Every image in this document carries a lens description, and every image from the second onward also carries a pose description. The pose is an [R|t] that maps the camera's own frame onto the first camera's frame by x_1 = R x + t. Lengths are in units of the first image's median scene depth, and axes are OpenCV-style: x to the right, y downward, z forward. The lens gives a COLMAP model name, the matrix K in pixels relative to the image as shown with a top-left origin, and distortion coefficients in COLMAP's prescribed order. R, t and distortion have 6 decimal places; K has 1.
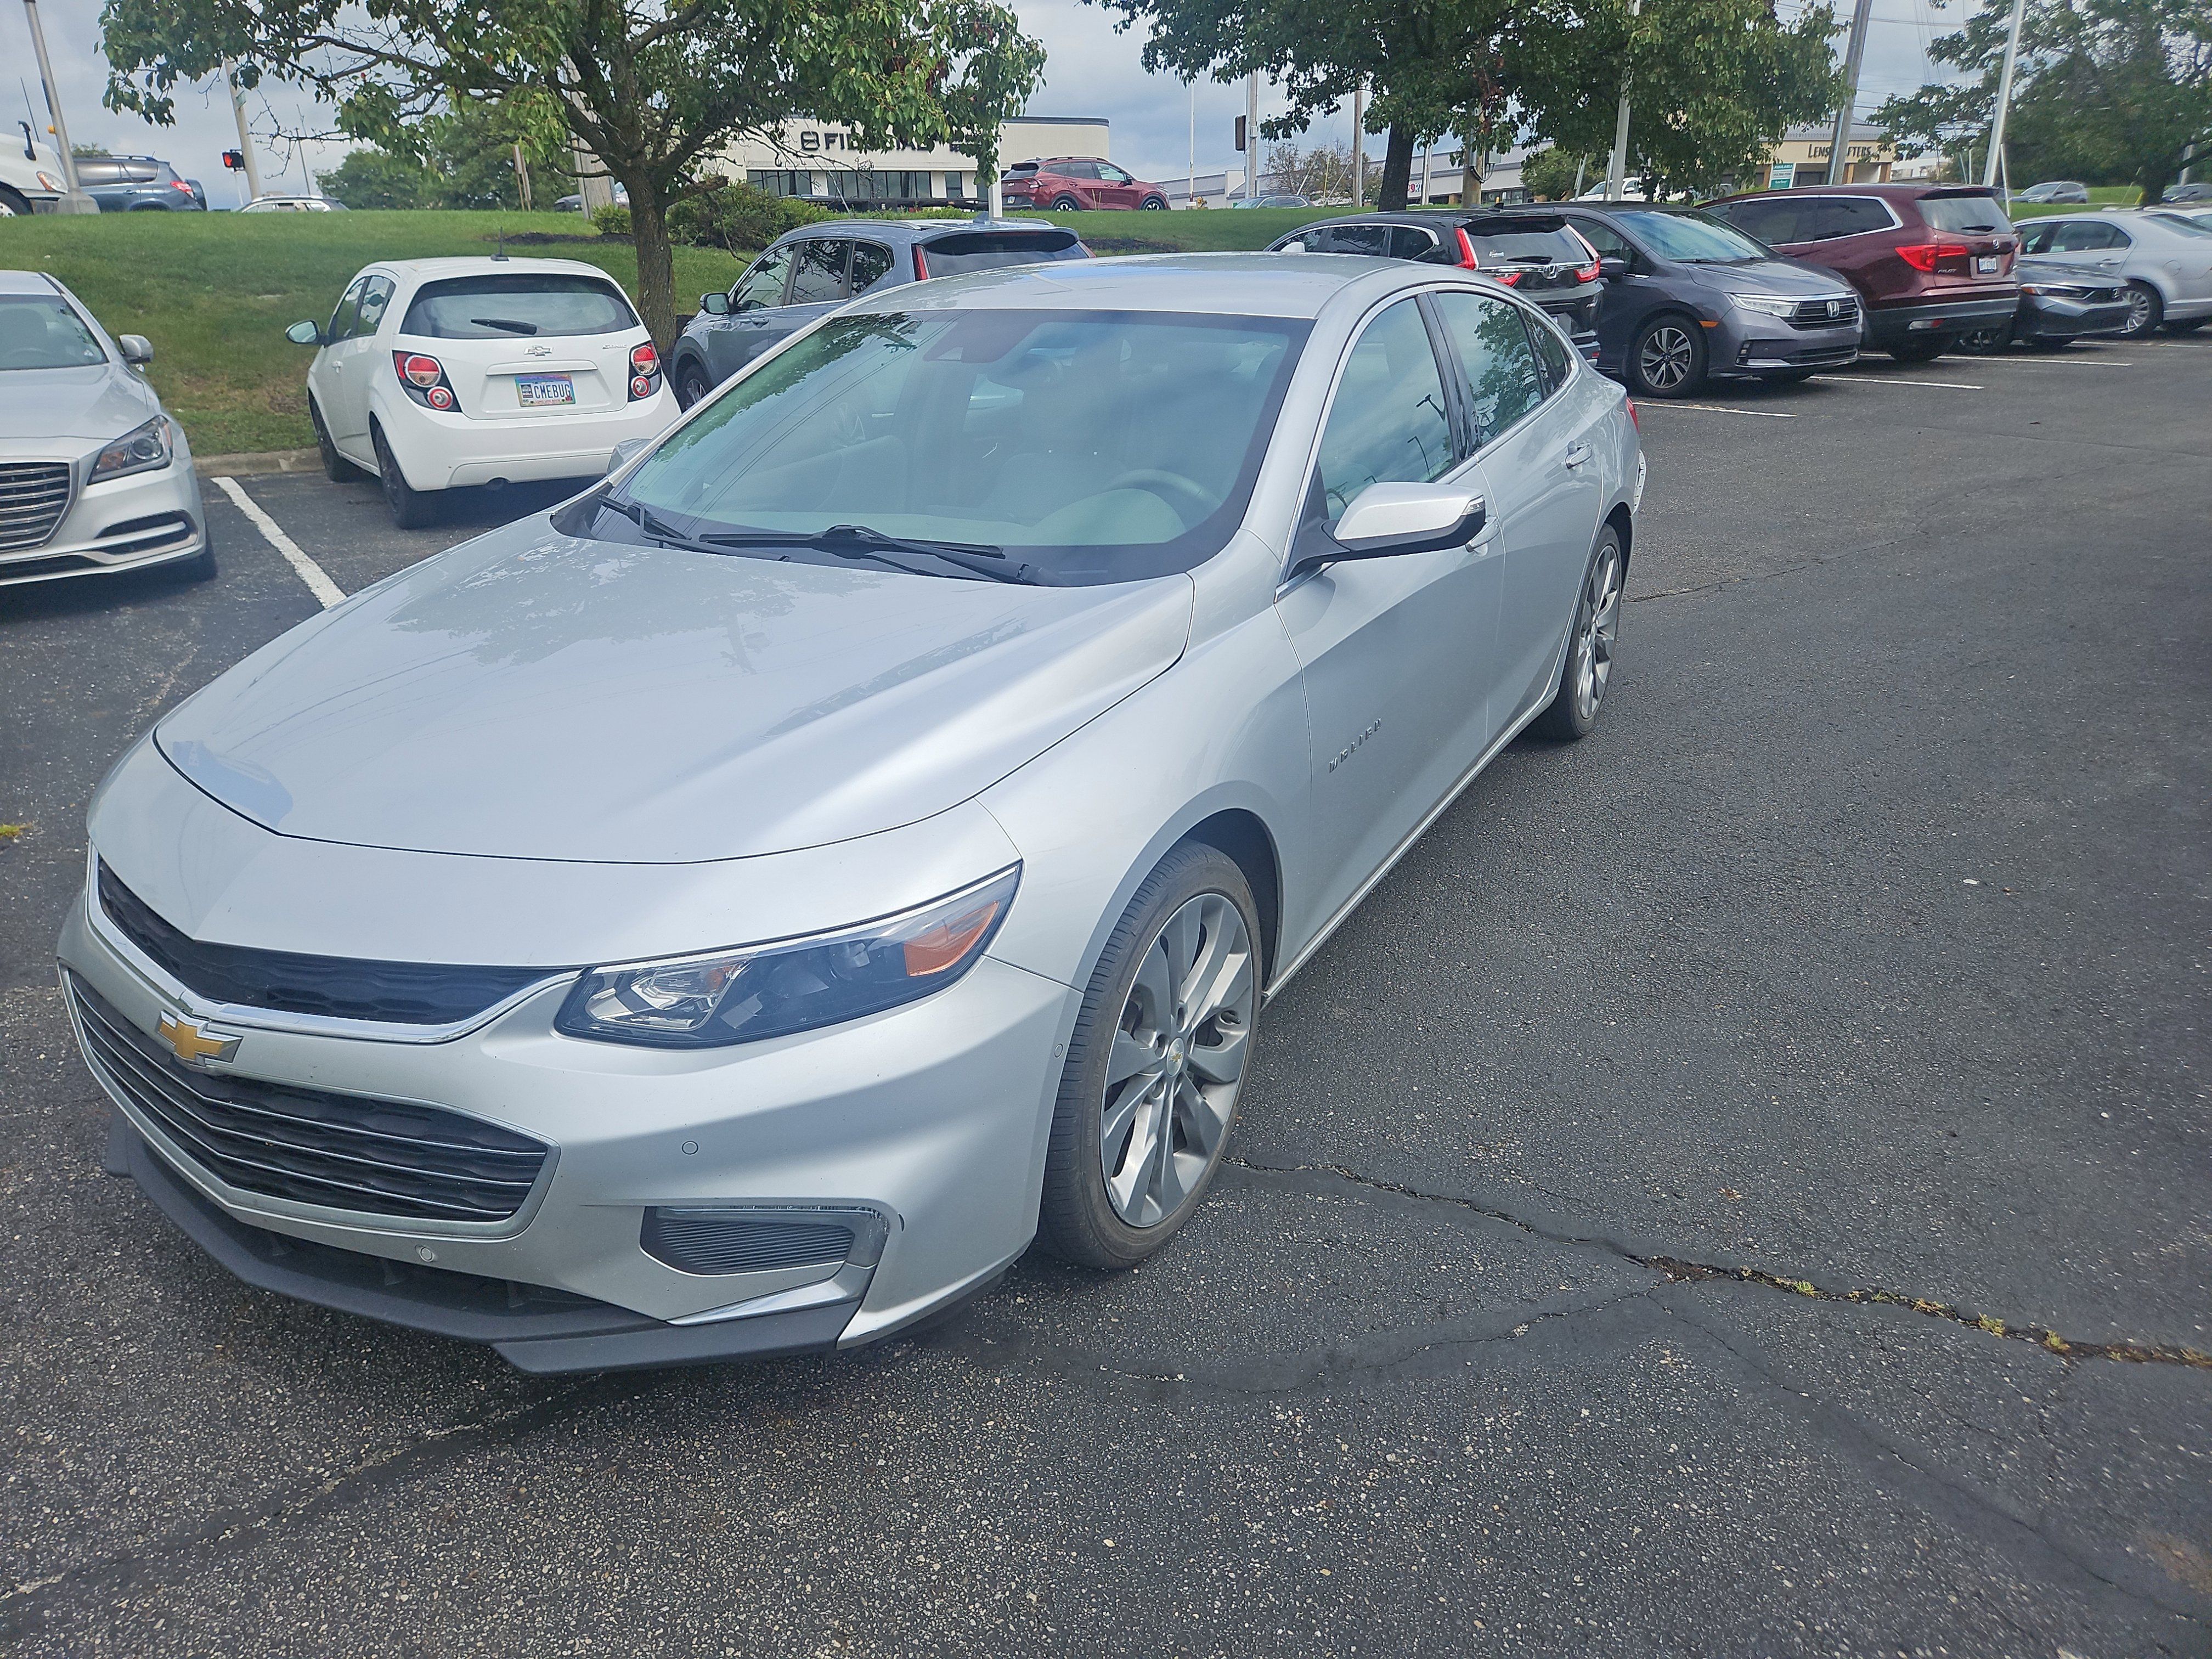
lens RADIAL K [[1468.6, 0, 1086.6], [0, 1468.6, 835.9], [0, 0, 1]] dist [0.065064, -0.049520]
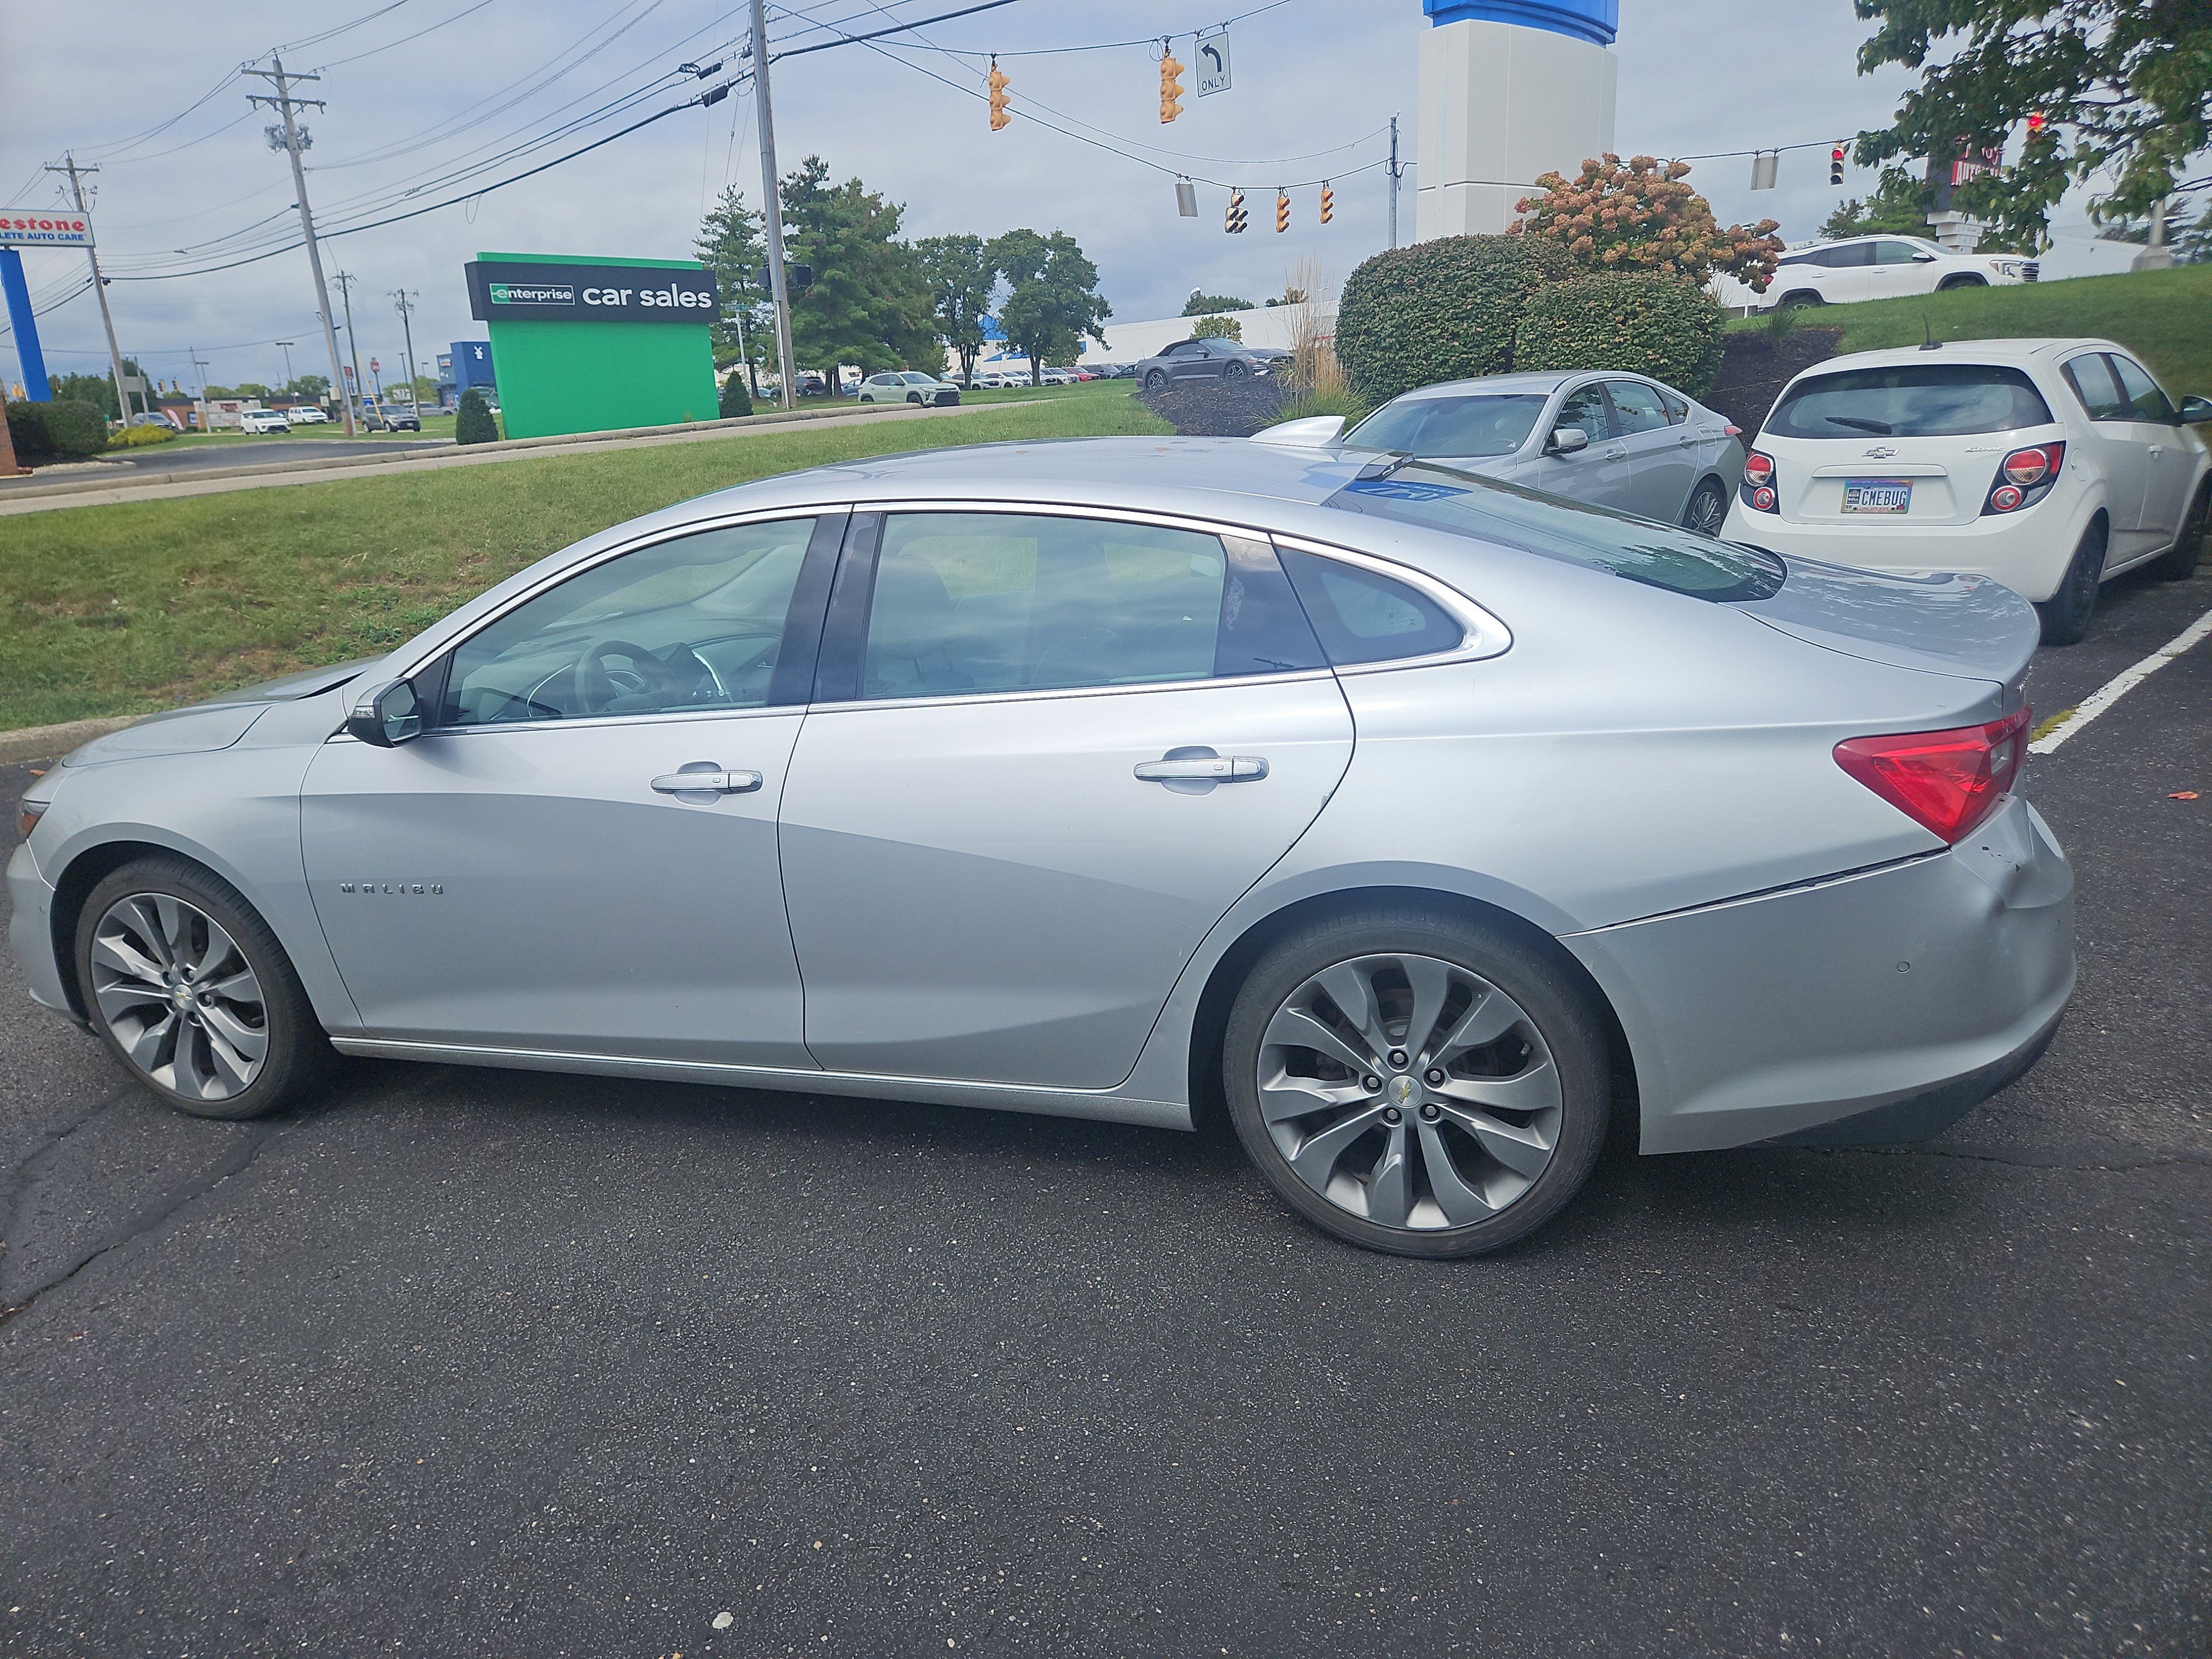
lens RADIAL K [[1471.1, 0, 1087.3], [0, 1471.1, 846.2], [0, 0, 1]] dist [0.078932, -0.066419]
pose [[0.200234, 0.298773, -0.933082, 1.444275], [-0.309428, 0.922909, 0.229114, -0.557516], [0.929603, 0.242845, 0.277246, 1.231741]]
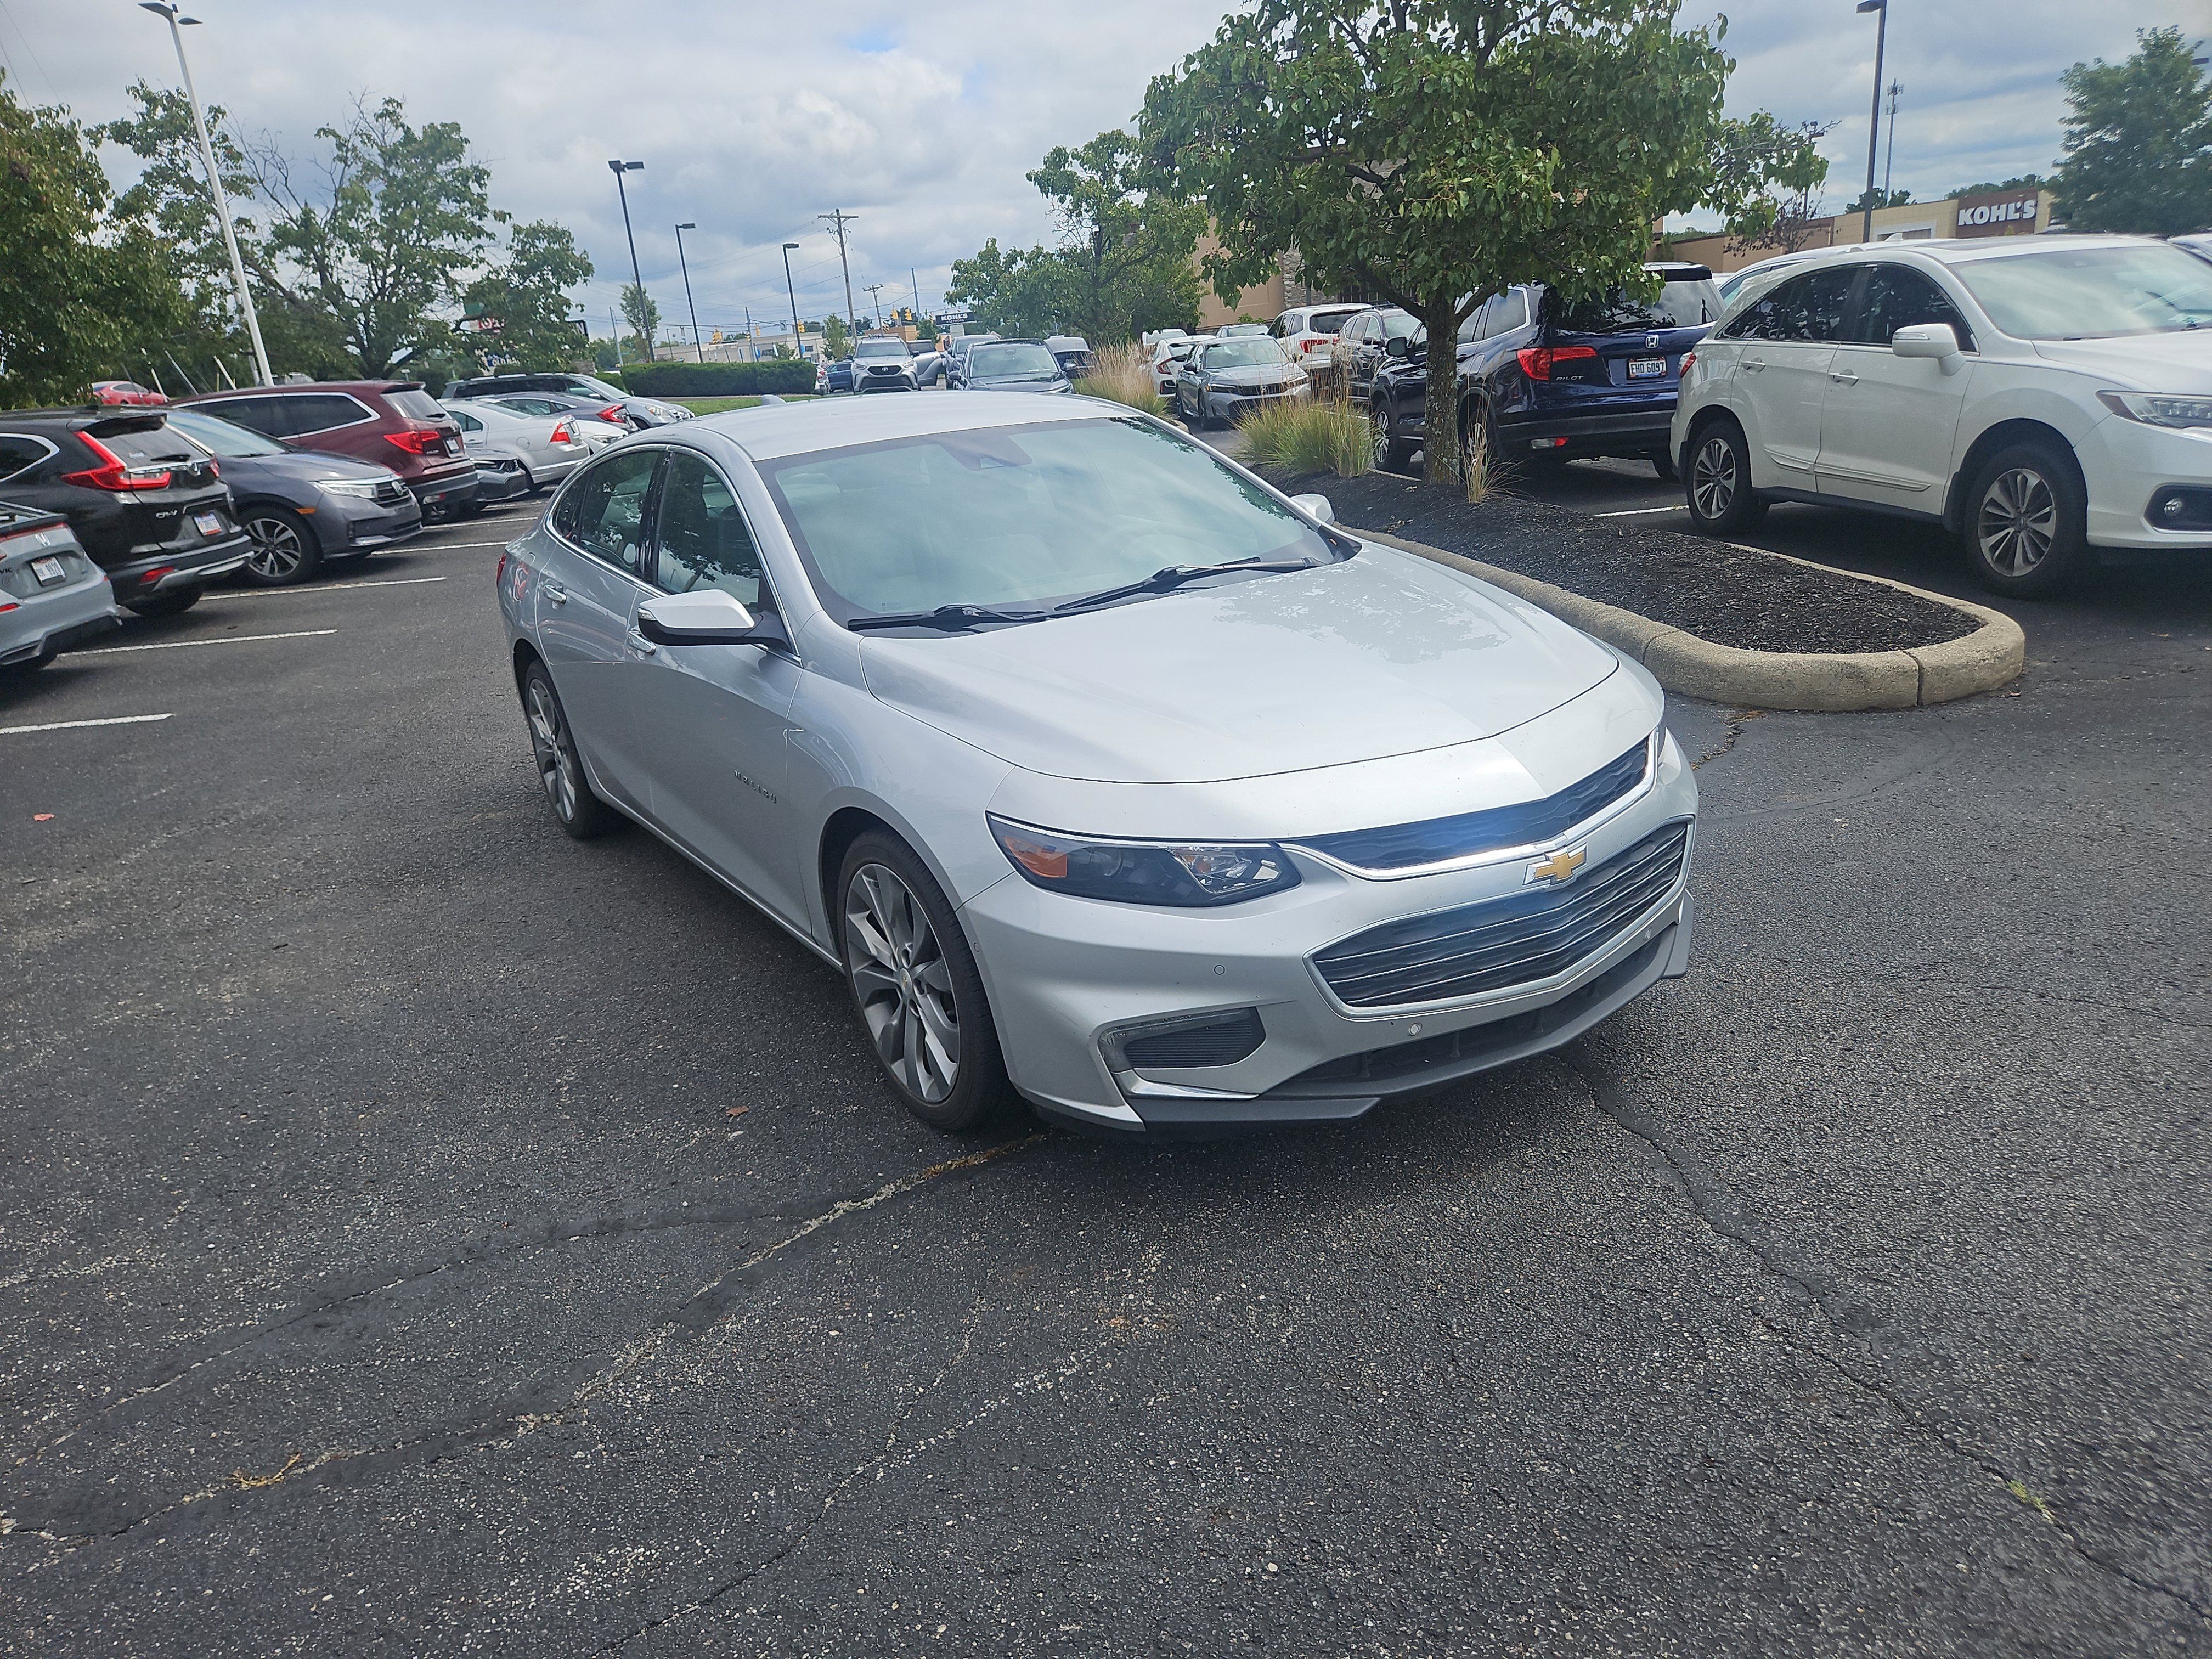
lens RADIAL K [[1471.1, 0, 1077.1], [0, 1471.1, 868.3], [0, 0, 1]] dist [0.078932, -0.066419]
pose [[0.449503, -0.309306, 0.838020, -1.450643], [0.397274, 0.909475, 0.122587, -0.162929], [-0.800075, 0.277820, 0.531691, 0.433402]]
